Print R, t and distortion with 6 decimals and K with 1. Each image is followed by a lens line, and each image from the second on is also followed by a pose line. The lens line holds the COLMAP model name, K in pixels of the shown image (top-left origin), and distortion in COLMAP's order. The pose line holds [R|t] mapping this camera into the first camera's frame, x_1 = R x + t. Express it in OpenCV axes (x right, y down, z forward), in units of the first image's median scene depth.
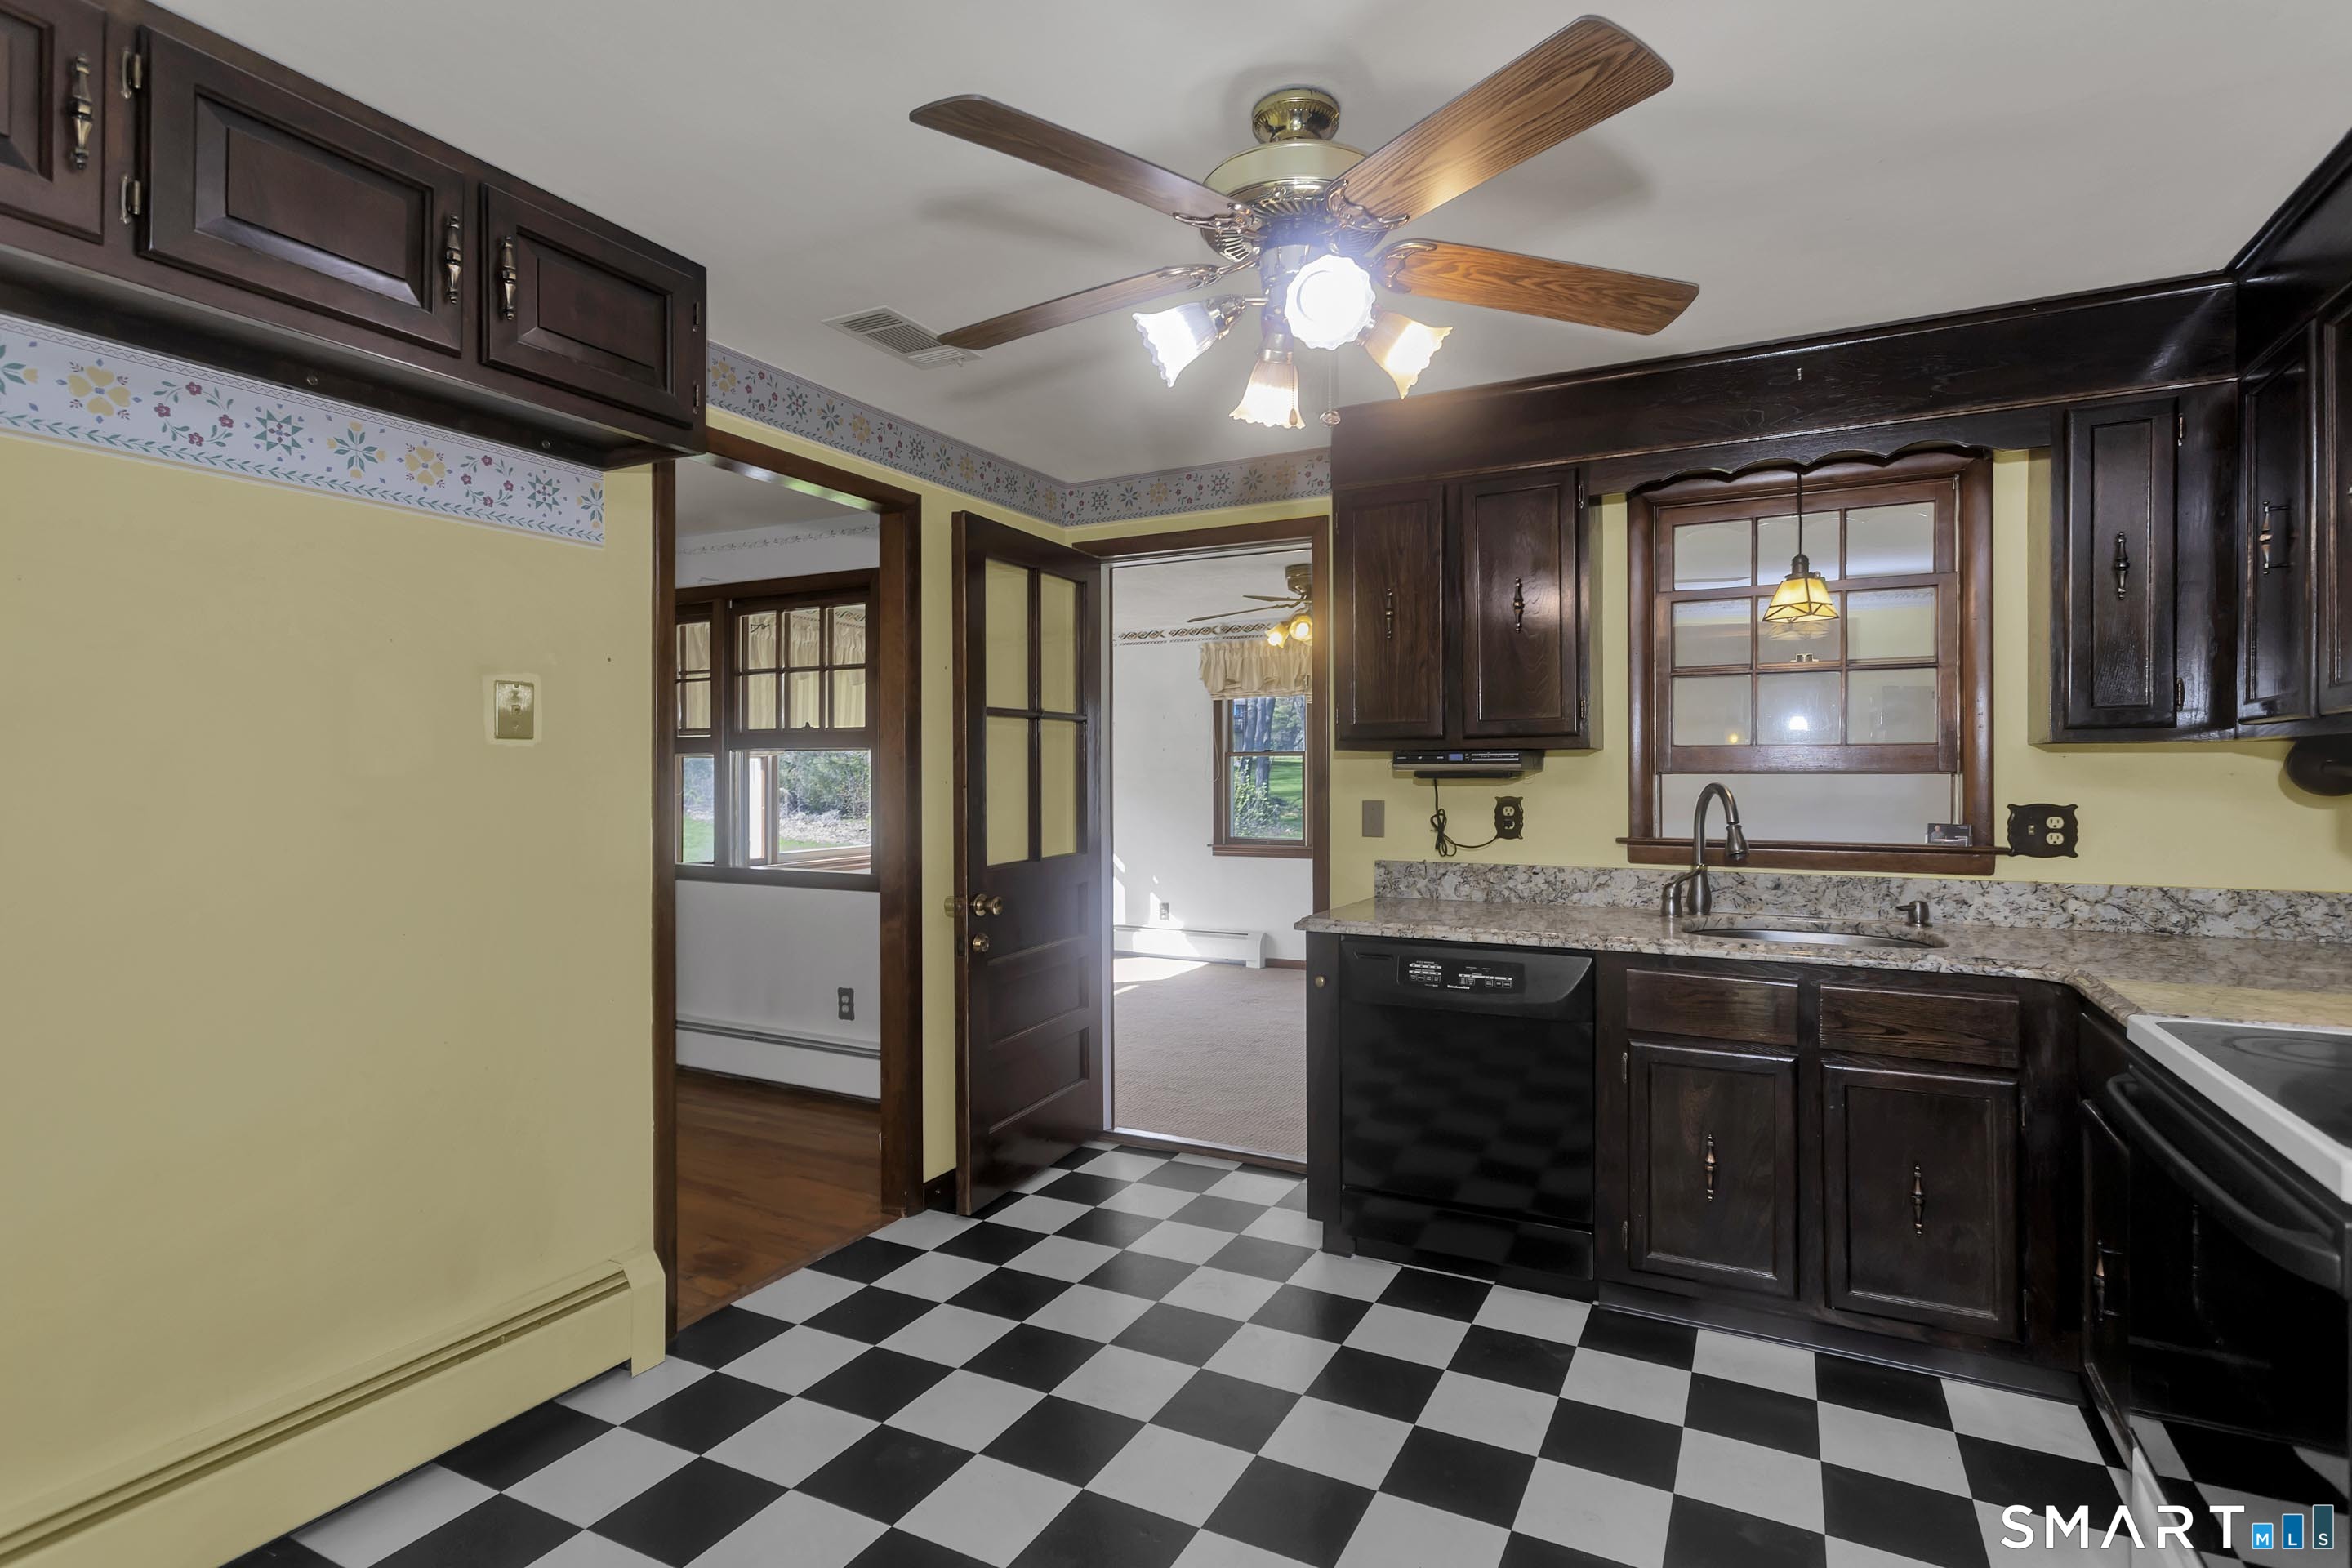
lens RADIAL K [[1140.1, 0, 1187.4], [0, 1140.1, 785.7], [0, 0, 1]] dist [-0.003701, 0.003919]
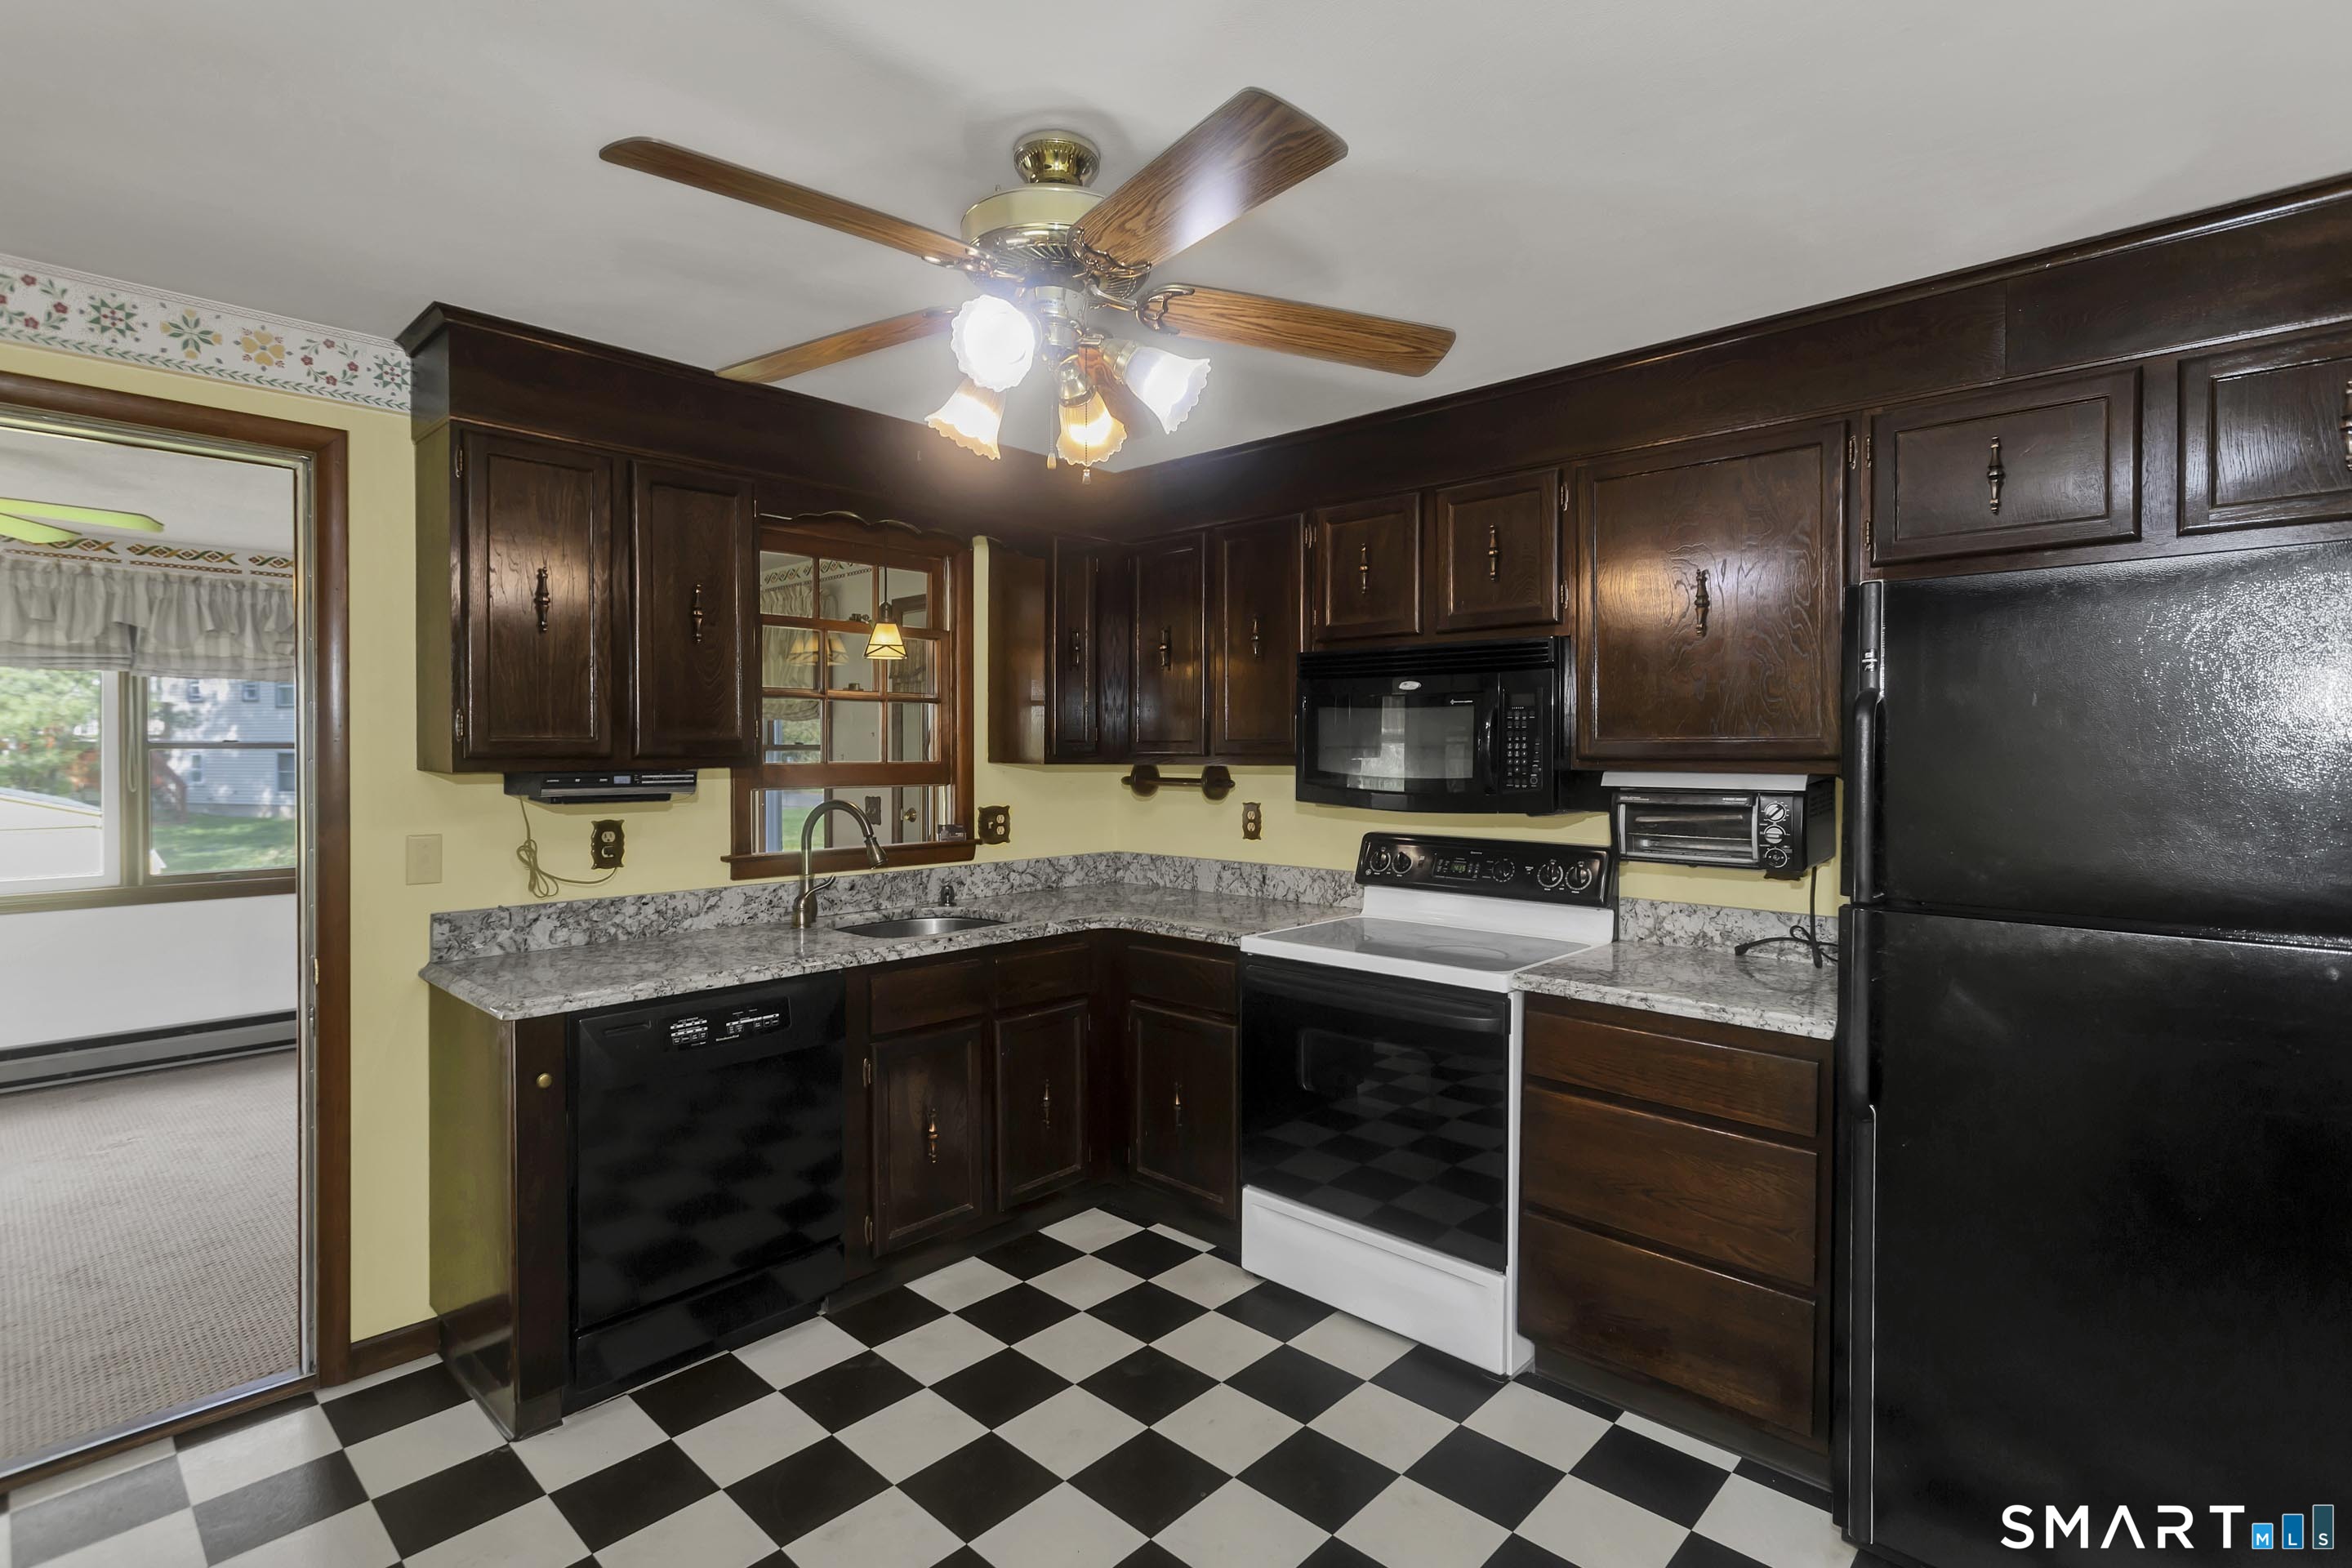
lens RADIAL K [[1140.1, 0, 1175.9], [0, 1140.1, 760.1], [0, 0, 1]] dist [-0.003701, 0.003919]
pose [[0.265248, -0.006424, 0.964159, -0.494620], [0.007895, 0.999959, 0.004490, -0.041353], [-0.964148, 0.006421, 0.265287, 0.382814]]
